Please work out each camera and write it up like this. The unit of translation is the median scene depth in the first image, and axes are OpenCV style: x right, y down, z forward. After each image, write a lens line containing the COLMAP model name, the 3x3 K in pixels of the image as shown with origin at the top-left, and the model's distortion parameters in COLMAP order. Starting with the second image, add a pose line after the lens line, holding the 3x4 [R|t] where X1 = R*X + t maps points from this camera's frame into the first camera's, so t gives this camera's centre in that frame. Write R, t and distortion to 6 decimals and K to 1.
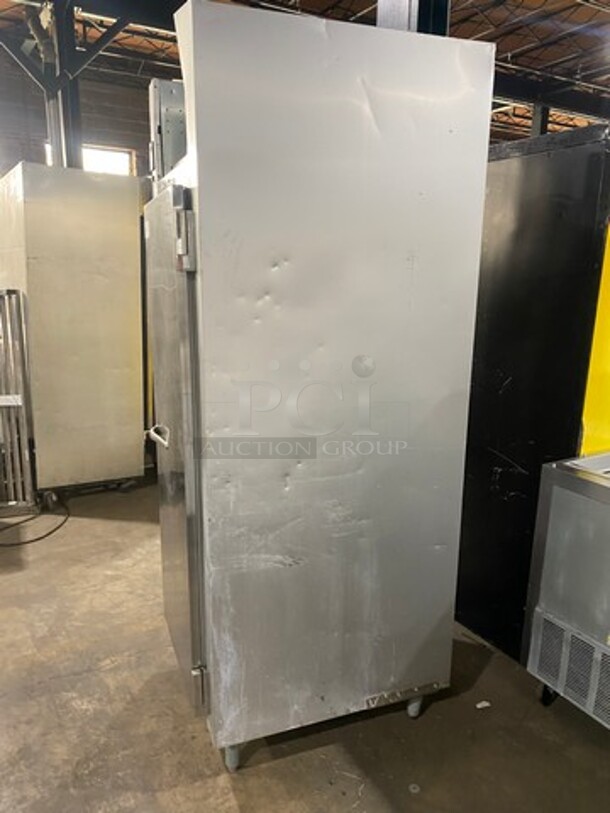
lens RADIAL K [[633.3, 0, 305.0], [0, 633.3, 406.5], [0, 0, 1]] dist [0.002307, -0.004266]
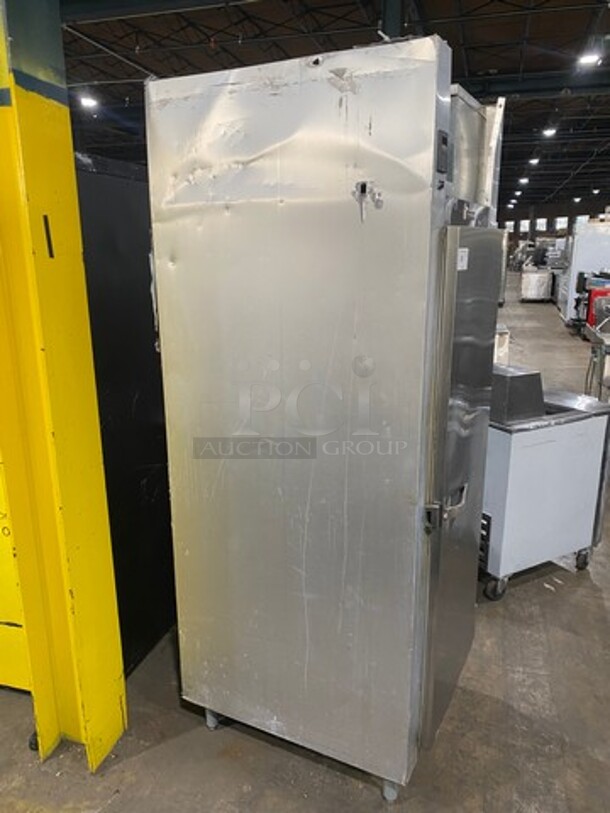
lens RADIAL K [[633.3, 0, 305.0], [0, 633.3, 406.5], [0, 0, 1]] dist [0.002307, -0.004266]
pose [[-0.679888, -0.196786, 0.706419, -0.686102], [0.165991, 0.897019, 0.409638, -0.462762], [-0.714283, 0.395767, -0.577207, 1.638175]]
